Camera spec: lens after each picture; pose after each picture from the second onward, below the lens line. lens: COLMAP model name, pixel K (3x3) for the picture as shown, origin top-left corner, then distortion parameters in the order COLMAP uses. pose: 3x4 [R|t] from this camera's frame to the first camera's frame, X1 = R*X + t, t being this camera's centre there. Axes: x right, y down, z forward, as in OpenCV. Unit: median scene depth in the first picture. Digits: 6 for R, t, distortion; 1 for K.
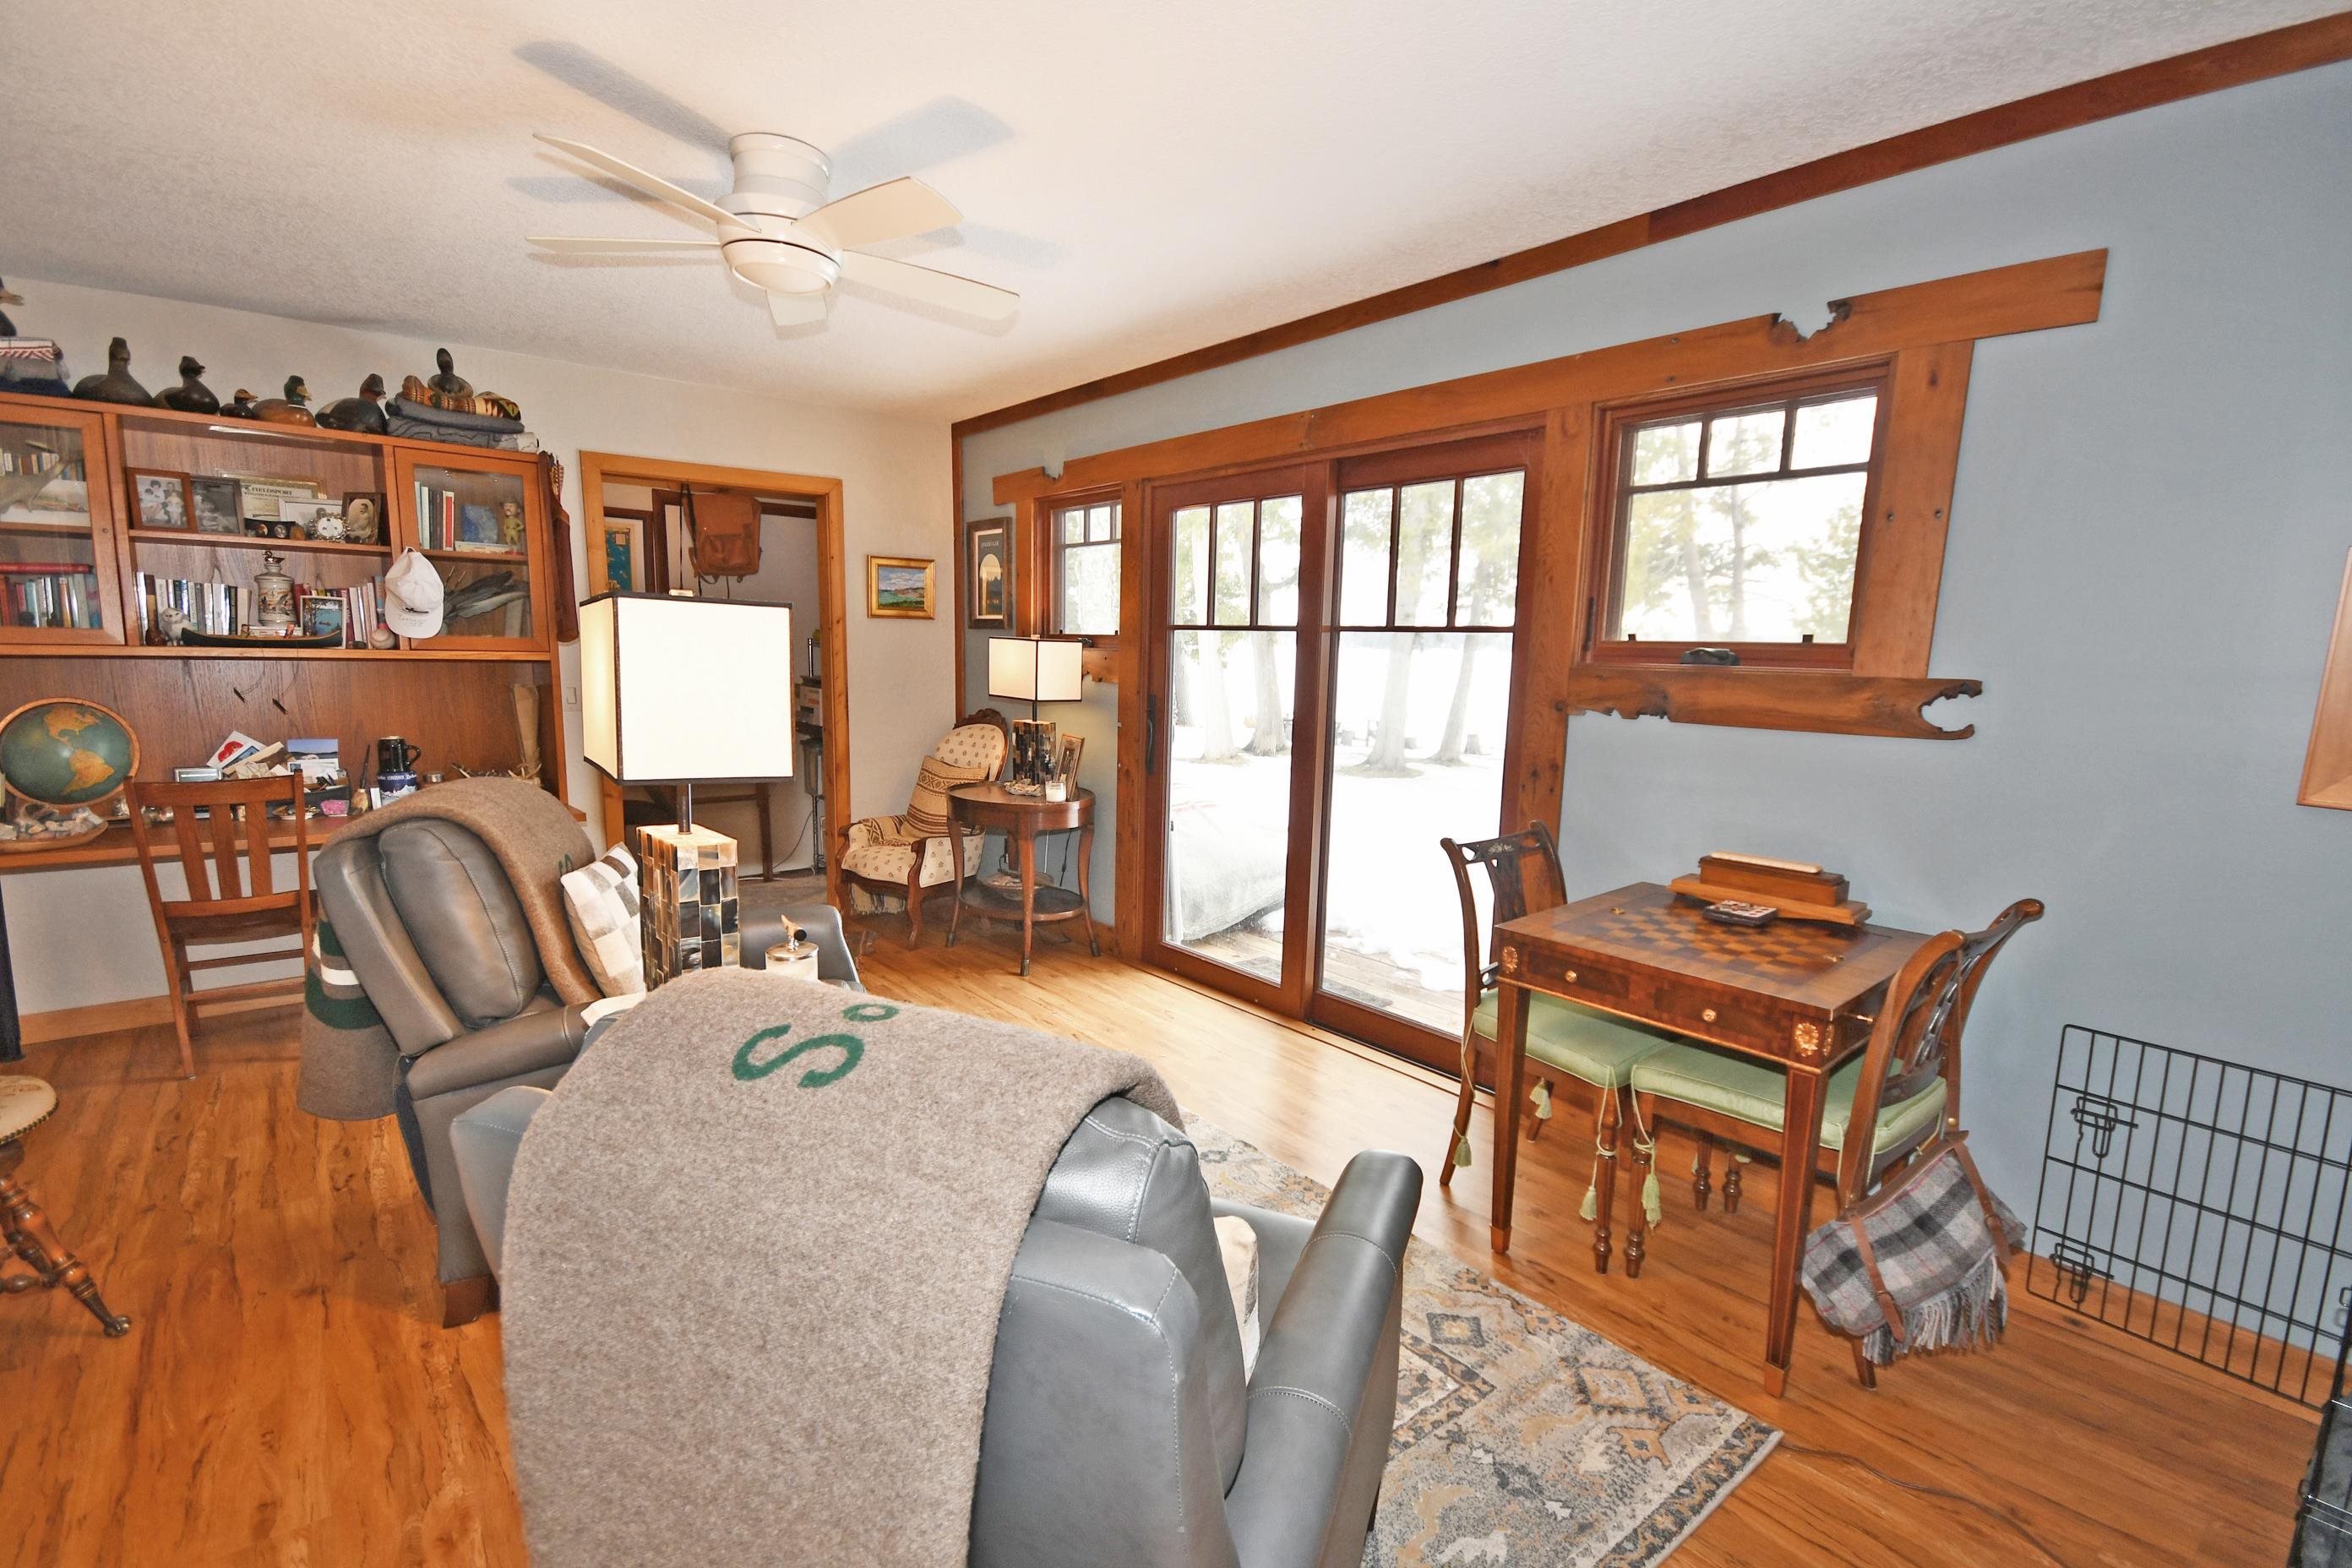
lens RADIAL K [[1043.2, 0, 1162.5], [0, 1043.2, 800.4], [0, 0, 1]] dist [-0.001708, -0.000318]
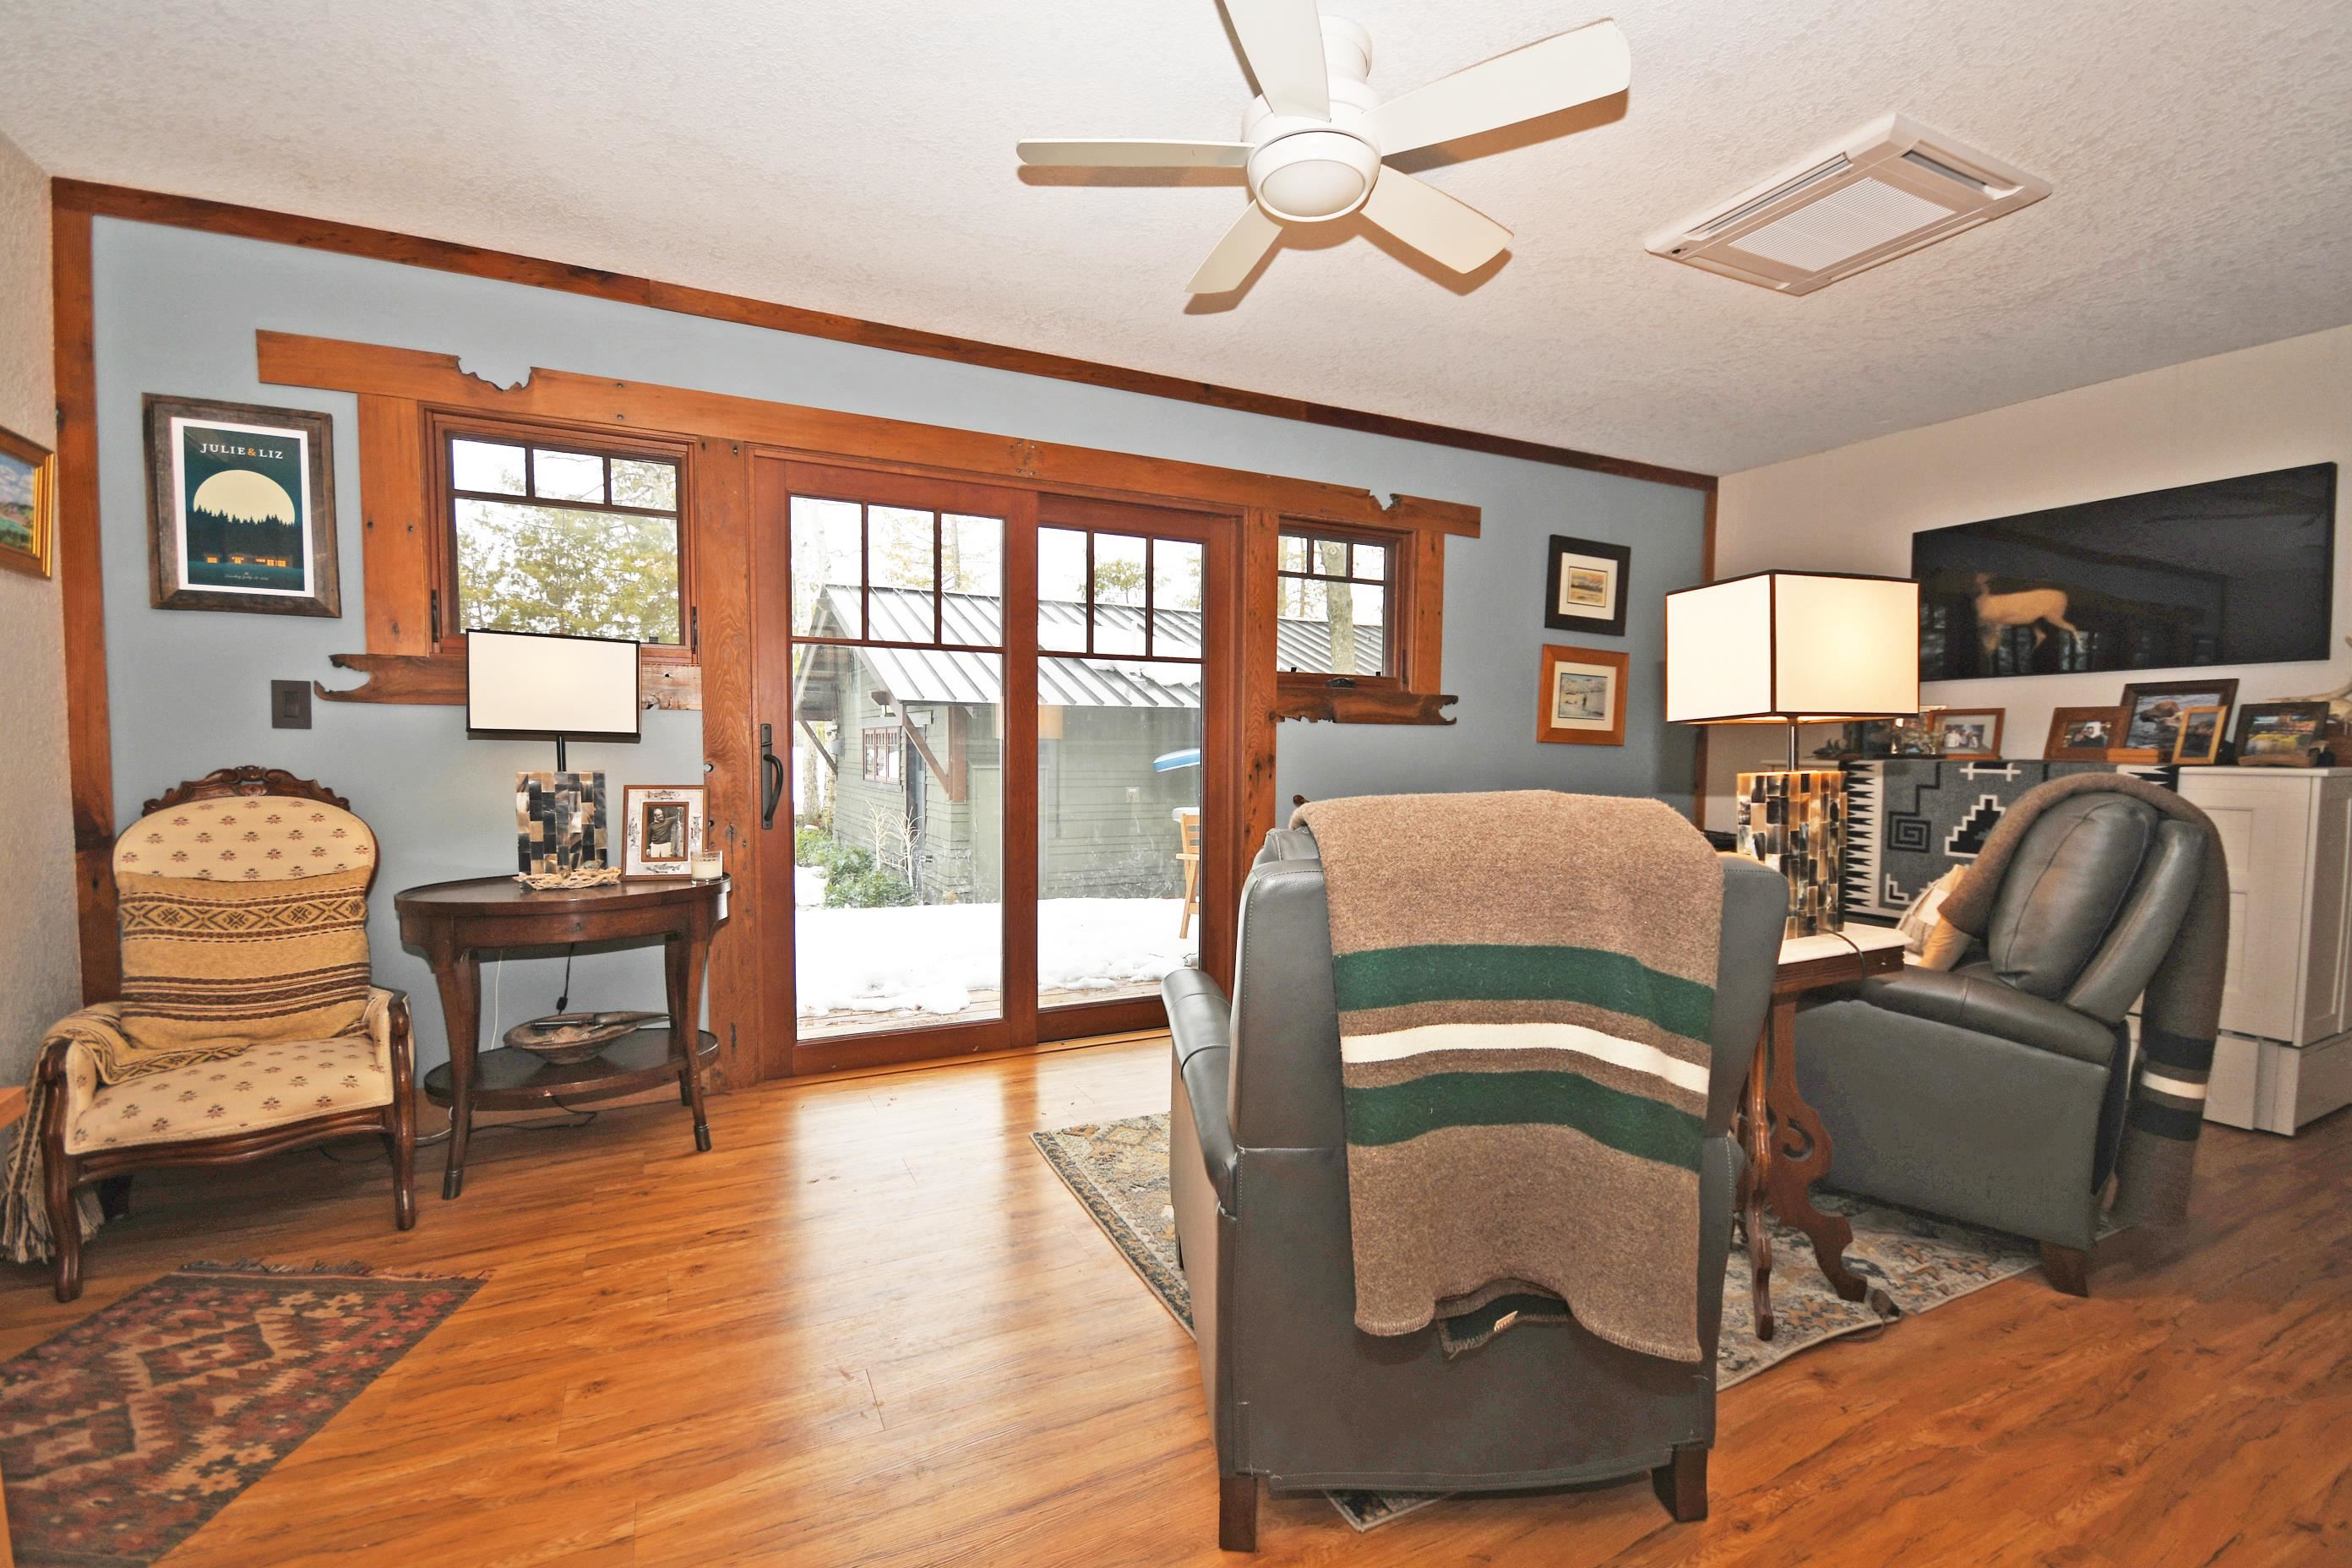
lens RADIAL K [[1043.2, 0, 1164.8], [0, 1043.2, 777.7], [0, 0, 1]] dist [-0.001708, -0.000318]
pose [[0.231914, -0.077168, 0.969670, -1.043133], [0.121425, 0.991348, 0.049852, -0.095191], [-0.965128, 0.106181, 0.239278, 0.802456]]
